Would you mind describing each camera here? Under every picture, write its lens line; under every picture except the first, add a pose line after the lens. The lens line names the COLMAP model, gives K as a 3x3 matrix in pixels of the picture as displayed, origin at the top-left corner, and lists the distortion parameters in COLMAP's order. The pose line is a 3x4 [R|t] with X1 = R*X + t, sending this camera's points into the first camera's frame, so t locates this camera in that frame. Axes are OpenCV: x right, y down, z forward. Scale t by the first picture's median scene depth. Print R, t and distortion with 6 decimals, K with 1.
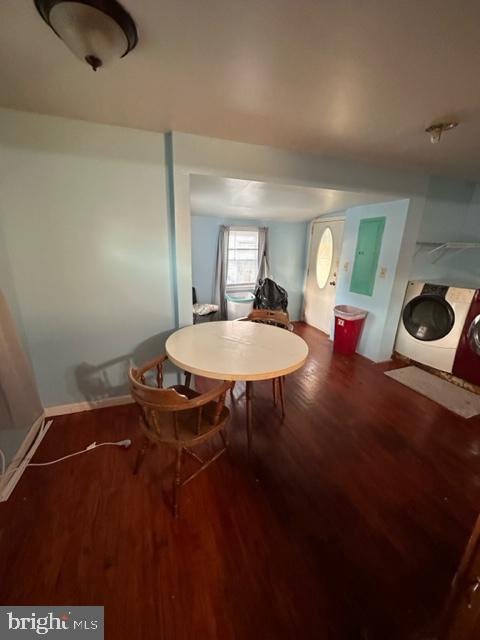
lens RADIAL K [[256.1, 0, 238.4], [0, 256.1, 321.1], [0, 0, 1]] dist [-0.003685, -0.000573]
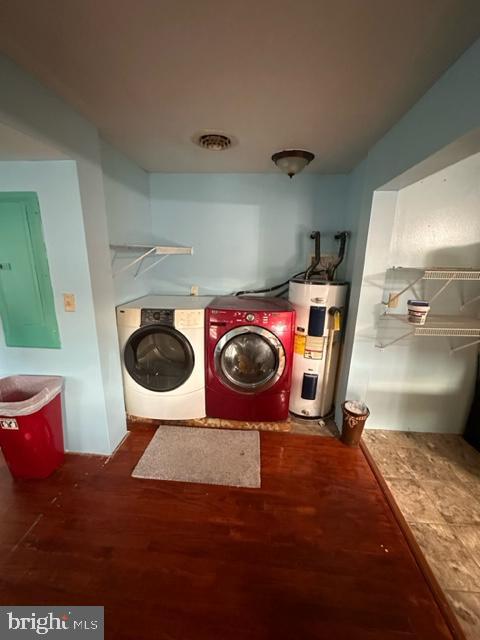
lens RADIAL K [[256.1, 0, 240.3], [0, 256.1, 319.8], [0, 0, 1]] dist [-0.003685, -0.000573]
pose [[0.437238, -0.238153, 0.867240, 0.264857], [0.250415, 0.958405, 0.136936, -0.142916], [-0.863780, 0.157297, 0.478688, 0.465060]]
